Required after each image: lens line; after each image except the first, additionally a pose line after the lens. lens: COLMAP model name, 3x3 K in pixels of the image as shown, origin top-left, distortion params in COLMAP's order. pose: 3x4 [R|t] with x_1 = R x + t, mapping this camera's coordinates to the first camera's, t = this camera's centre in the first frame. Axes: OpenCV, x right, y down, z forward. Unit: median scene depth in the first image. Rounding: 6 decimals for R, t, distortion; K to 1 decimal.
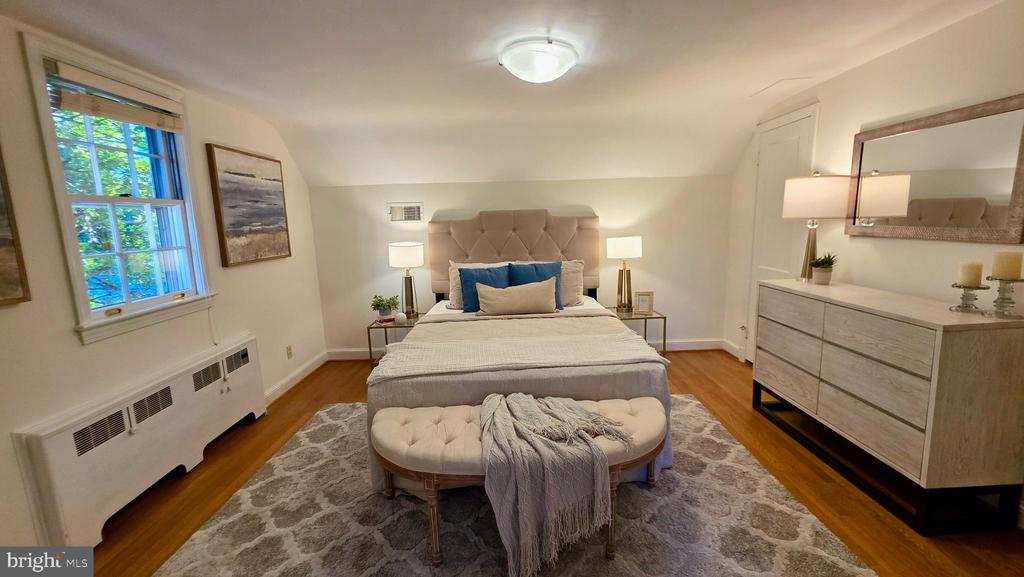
lens RADIAL K [[409.9, 0, 510.7], [0, 409.9, 287.0], [0, 0, 1]] dist [-0.000445, -0.000201]
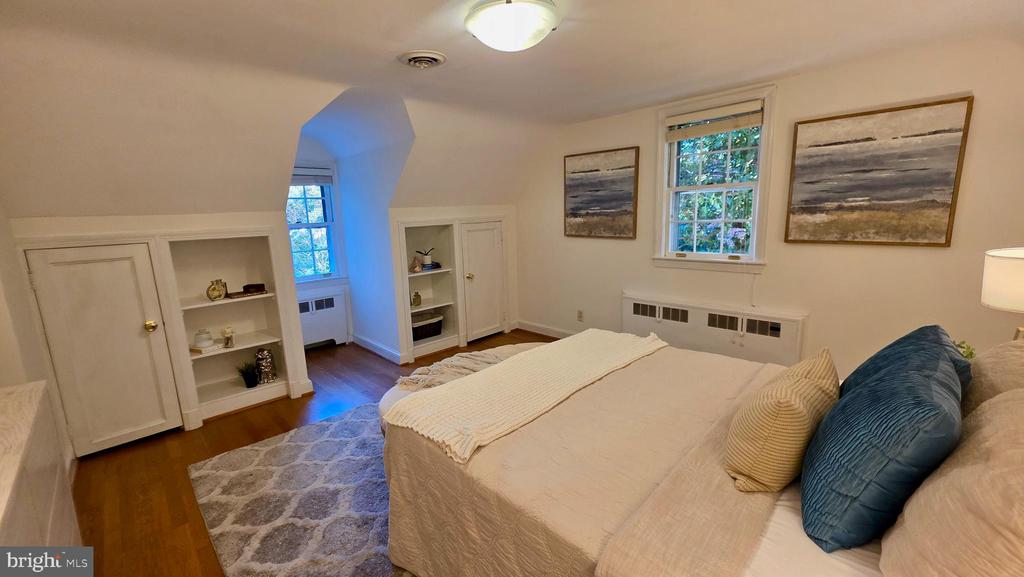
lens RADIAL K [[409.9, 0, 510.7], [0, 409.9, 287.0], [0, 0, 1]] dist [-0.000445, -0.000201]
pose [[-0.710381, 0.175441, -0.681600, 0.518103], [-0.063319, 0.948576, 0.310152, -0.213498], [0.700963, 0.263485, -0.662742, 1.192109]]
